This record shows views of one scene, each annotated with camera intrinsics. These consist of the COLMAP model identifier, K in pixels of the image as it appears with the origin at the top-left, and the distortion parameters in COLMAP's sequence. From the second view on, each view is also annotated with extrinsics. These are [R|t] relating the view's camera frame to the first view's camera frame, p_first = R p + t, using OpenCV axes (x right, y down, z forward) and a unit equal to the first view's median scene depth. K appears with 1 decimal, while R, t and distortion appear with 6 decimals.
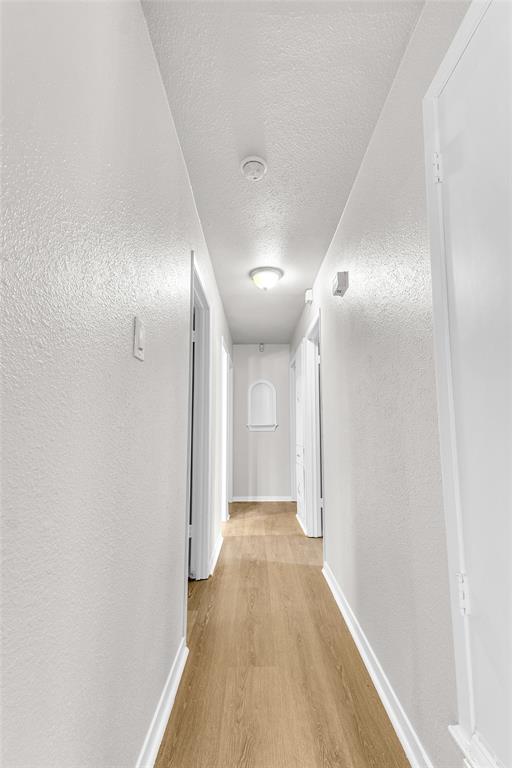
lens RADIAL K [[365.3, 0, 255.3], [0, 365.3, 386.3], [0, 0, 1]] dist [0.021811, -0.005817]
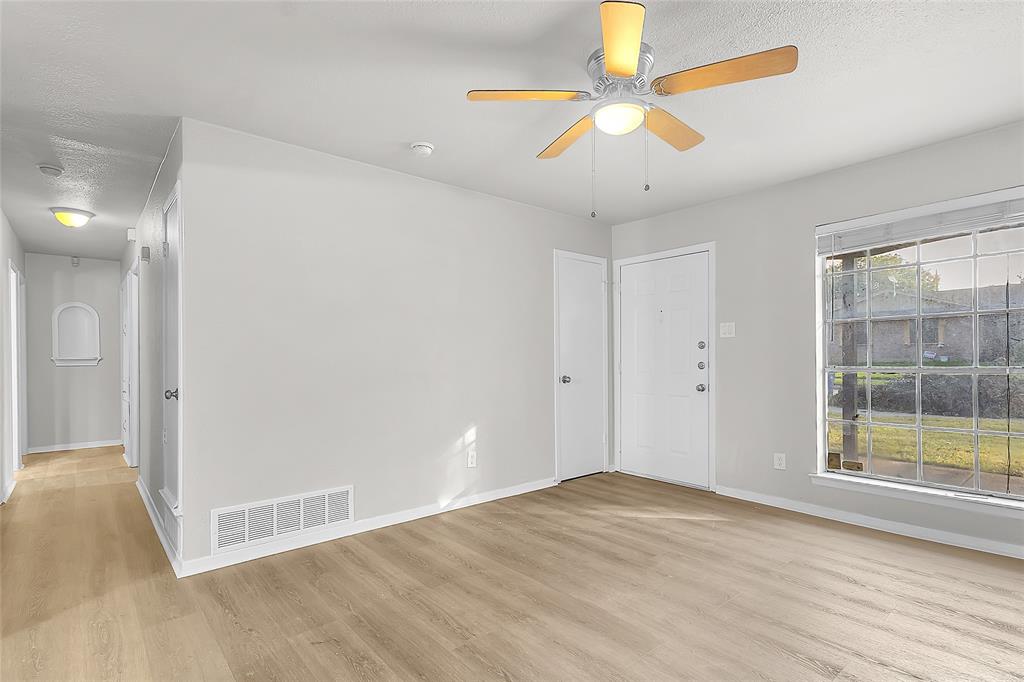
lens RADIAL K [[497.5, 0, 501.1], [0, 497.5, 358.9], [0, 0, 1]] dist [0.017946, -0.002155]
pose [[0.764959, -0.005421, 0.644056, 0.022451], [-0.075058, 0.992401, 0.097500, -0.084984], [-0.639690, -0.122925, 0.758740, -0.536083]]
